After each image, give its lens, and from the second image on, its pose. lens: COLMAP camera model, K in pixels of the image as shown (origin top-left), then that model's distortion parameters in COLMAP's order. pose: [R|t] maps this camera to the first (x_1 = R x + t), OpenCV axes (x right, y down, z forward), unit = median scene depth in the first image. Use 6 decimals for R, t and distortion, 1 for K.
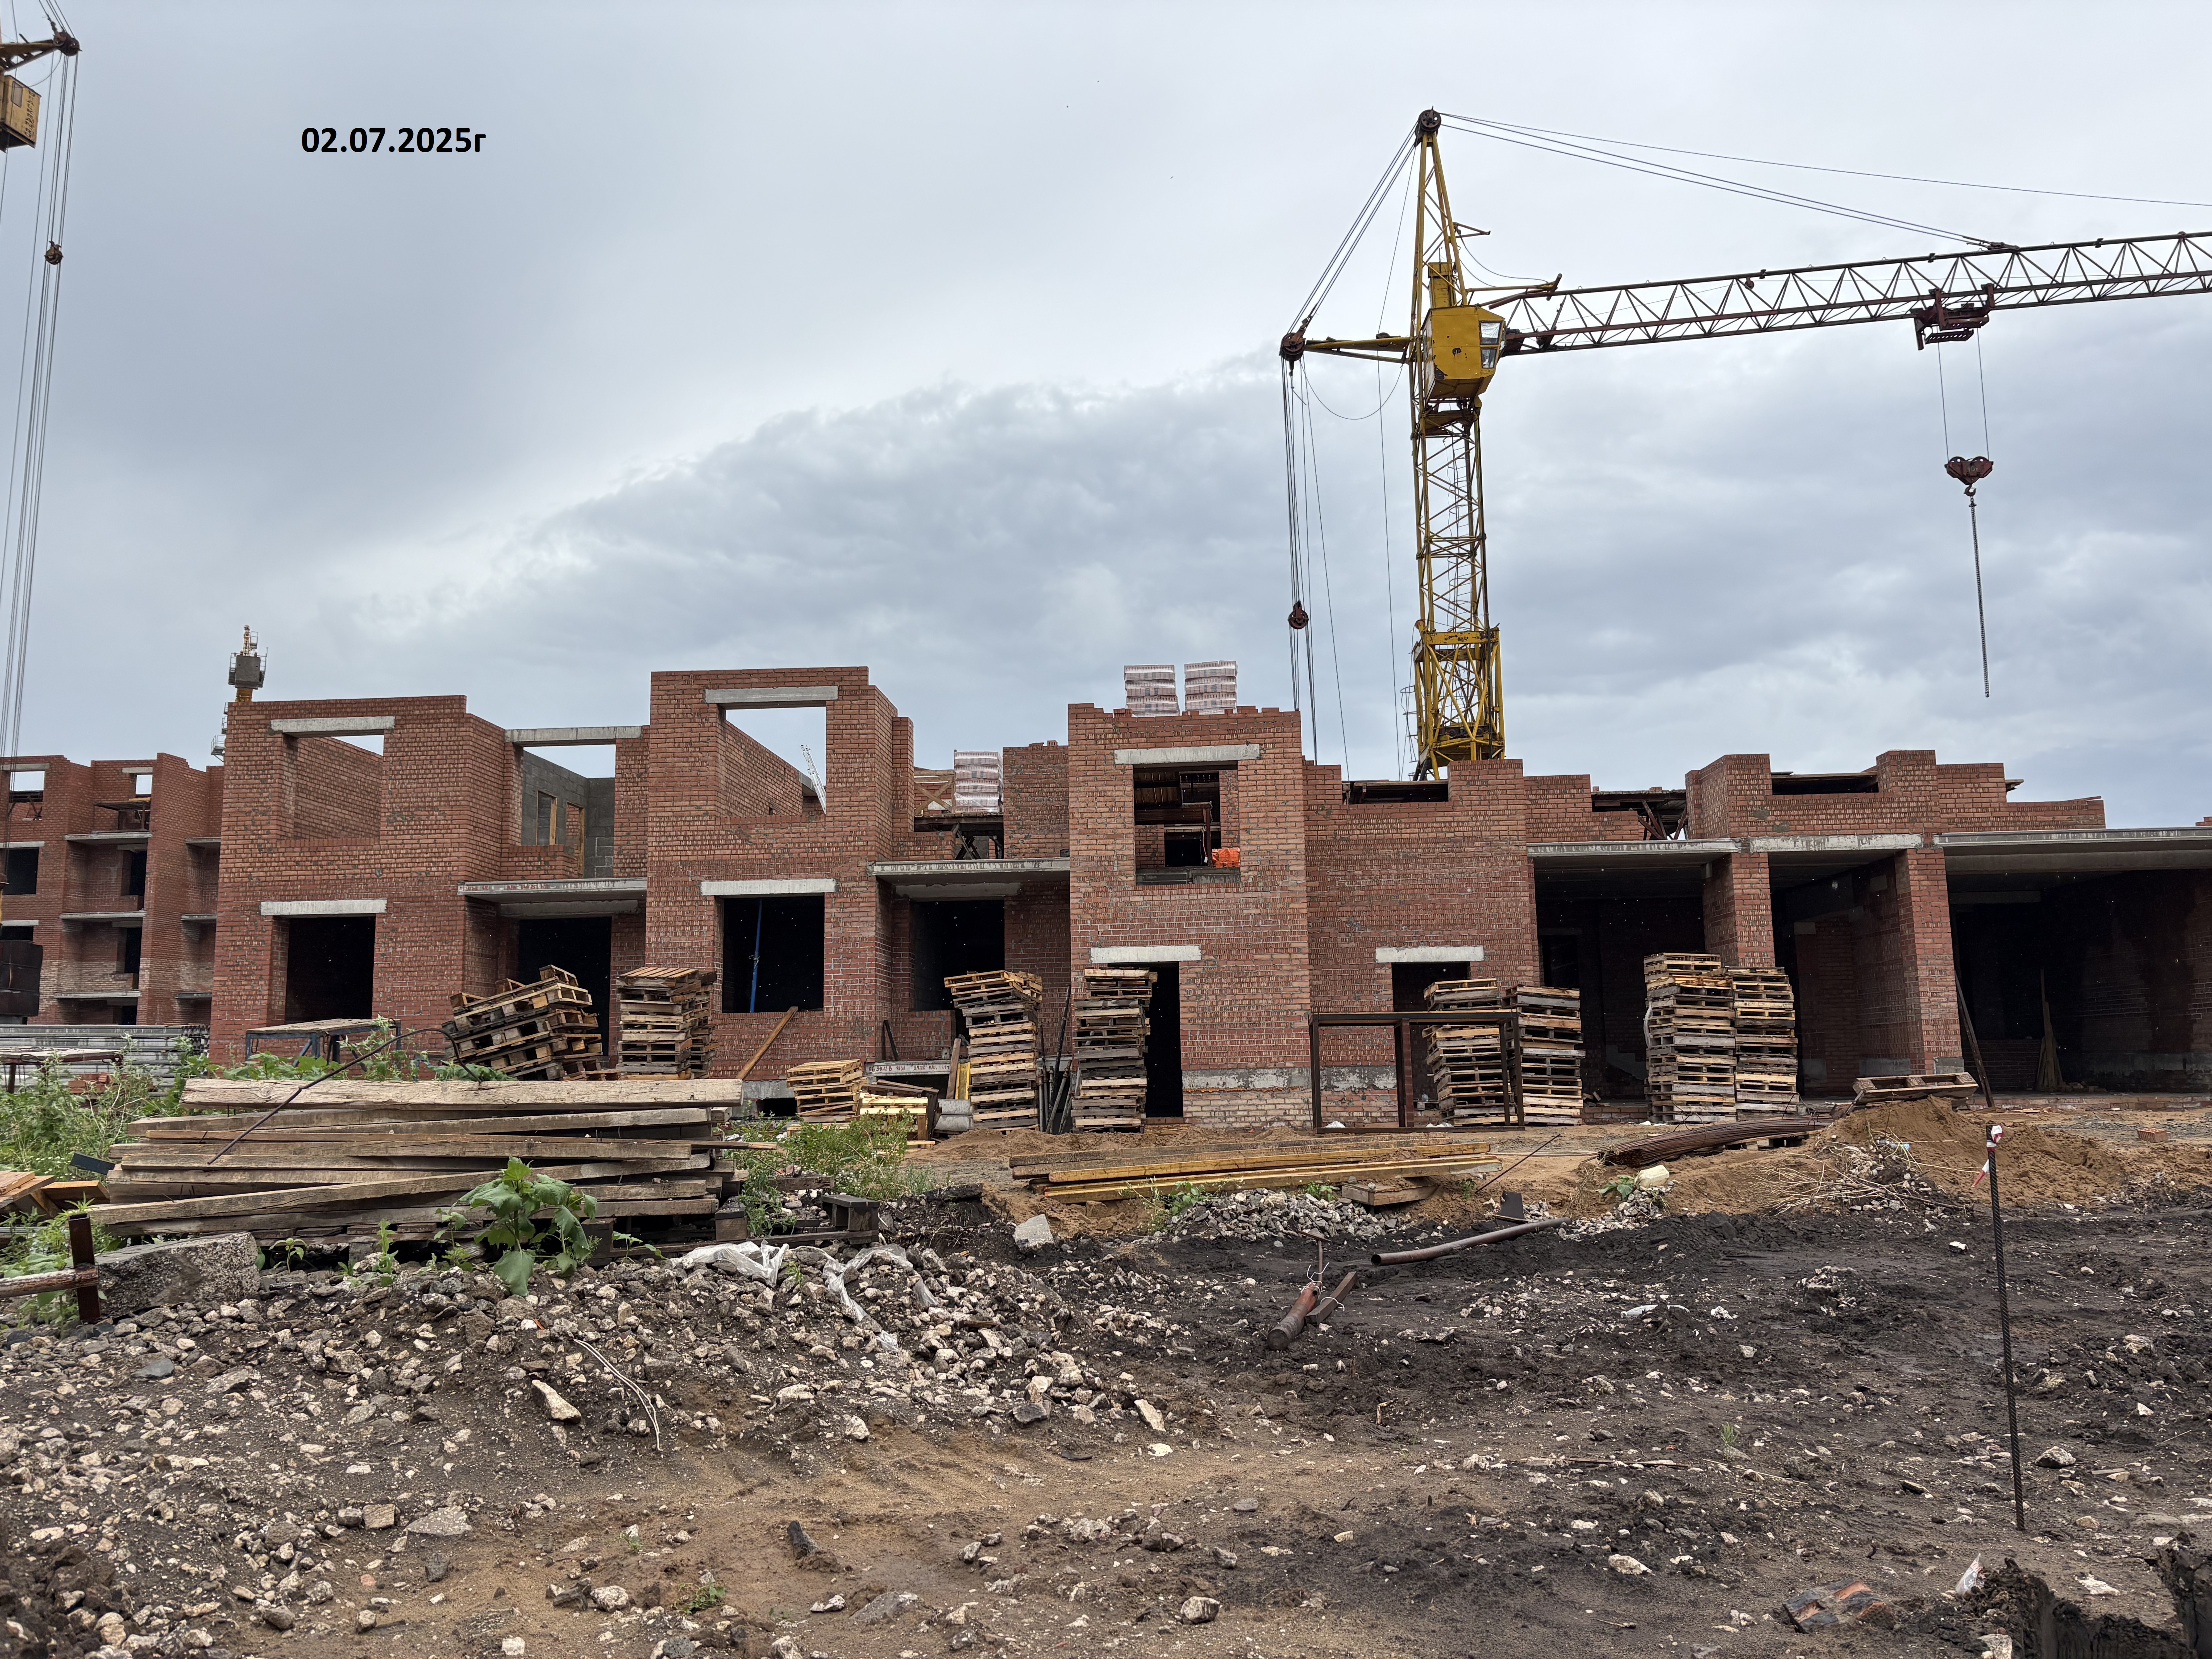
lens RADIAL K [[1694.1, 0, 1117.2], [0, 1694.1, 819.2], [0, 0, 1]] dist [0.033758, -0.026167]
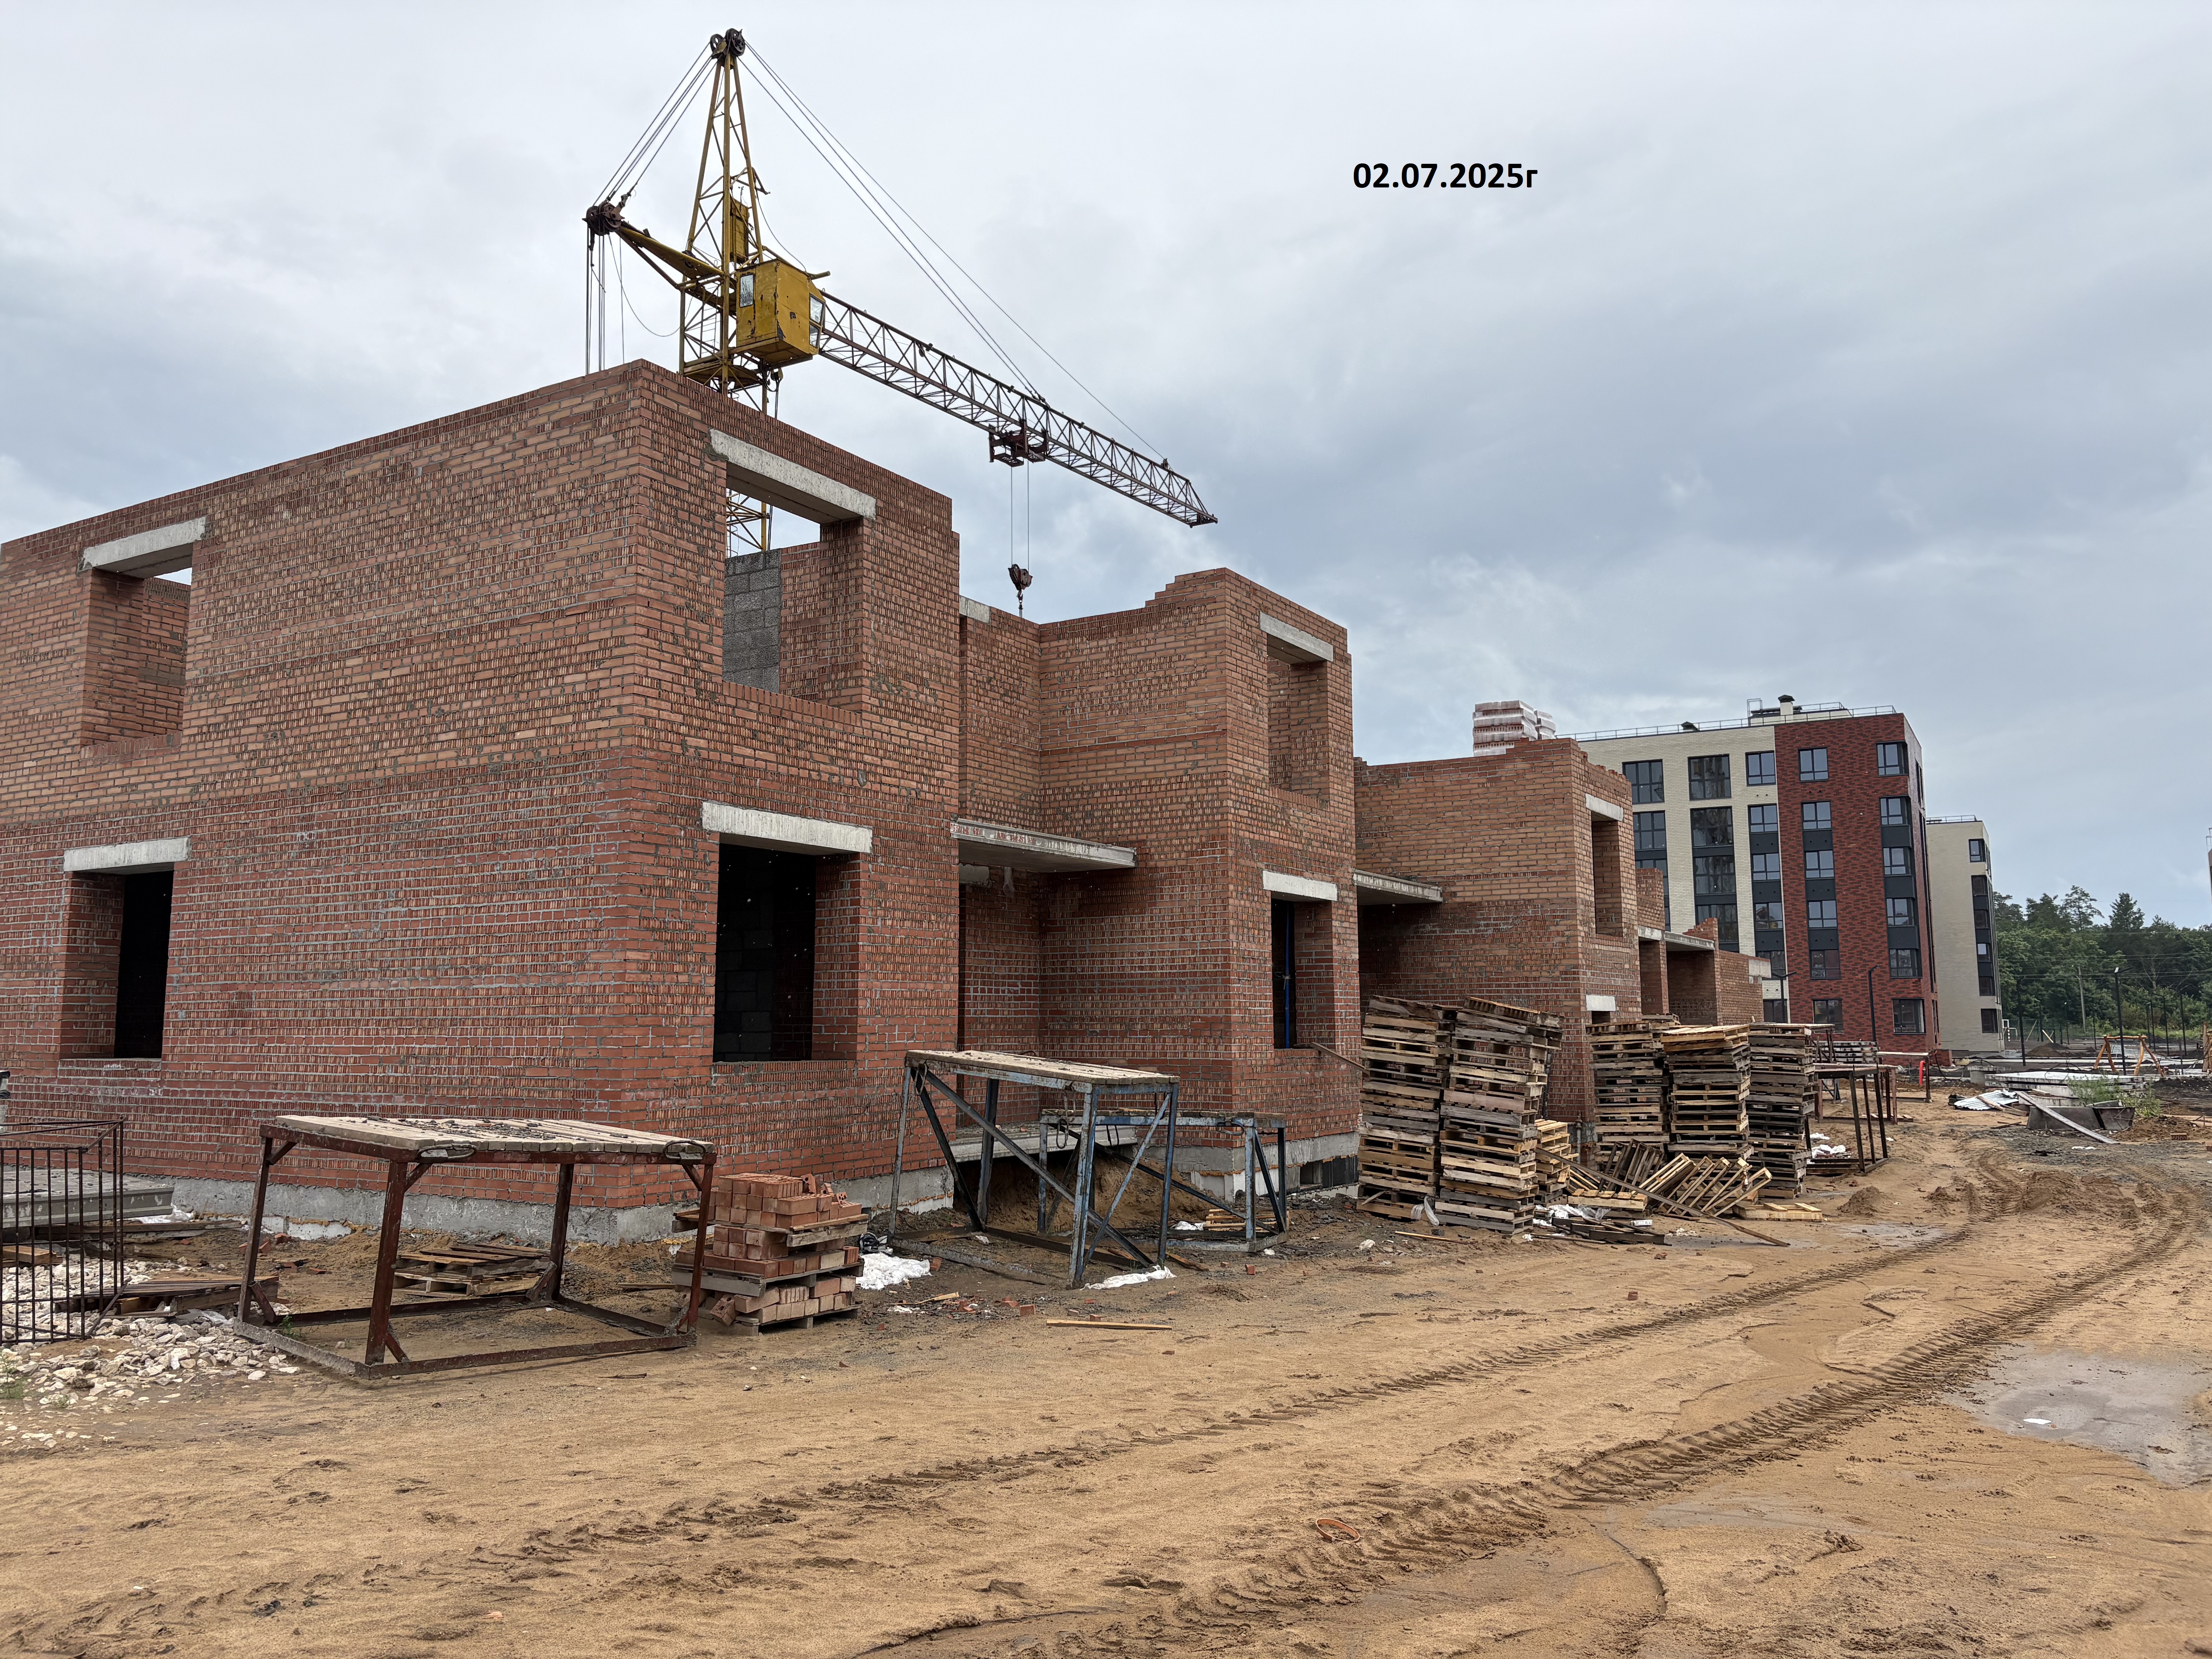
lens RADIAL K [[1694.1, 0, 1110.9], [0, 1694.1, 819.5], [0, 0, 1]] dist [0.033758, -0.026167]
pose [[0.450348, 0.127443, 0.883711, -0.870578], [-0.132459, 0.988345, -0.075030, 0.074097], [-0.882973, -0.083266, 0.461980, 0.676655]]
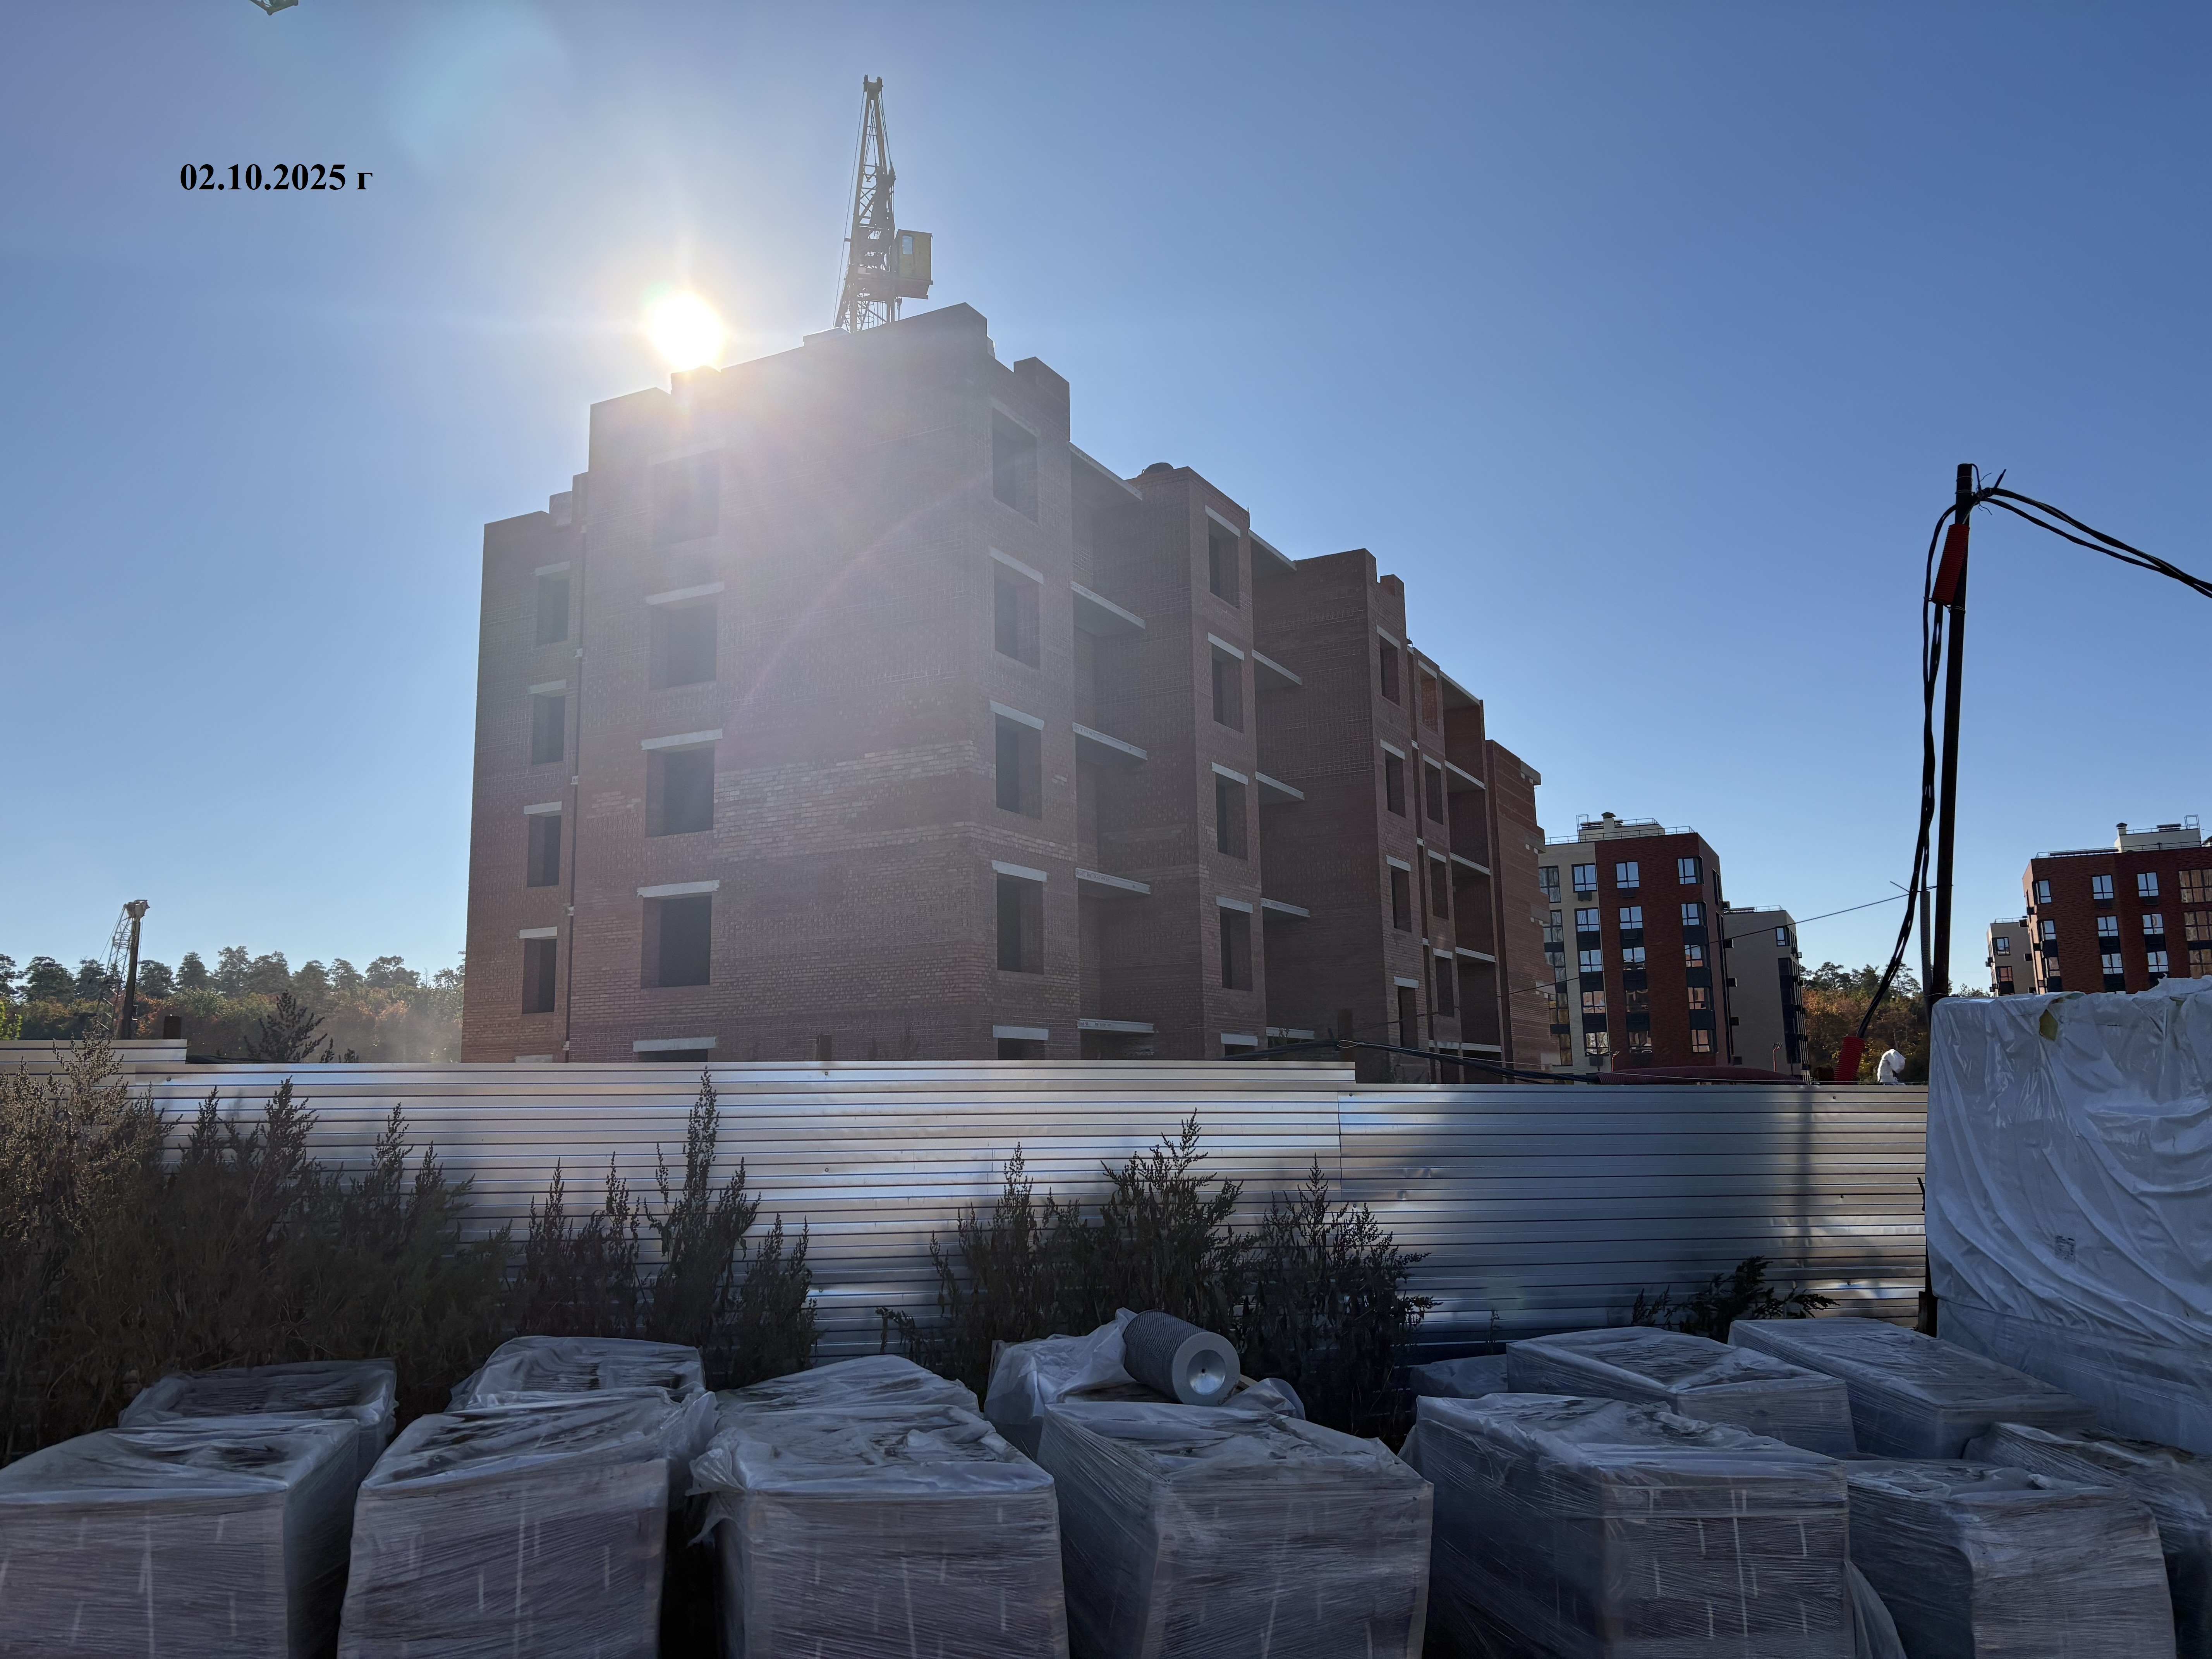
lens RADIAL K [[1694.1, 0, 1100.9], [0, 1694.1, 832.7], [0, 0, 1]] dist [0.033758, -0.026167]
pose [[0.395195, 0.155581, 0.905326, -1.494762], [-0.118353, 0.985962, -0.117775, 0.046785], [-0.910941, -0.060604, 0.408060, 0.491074]]
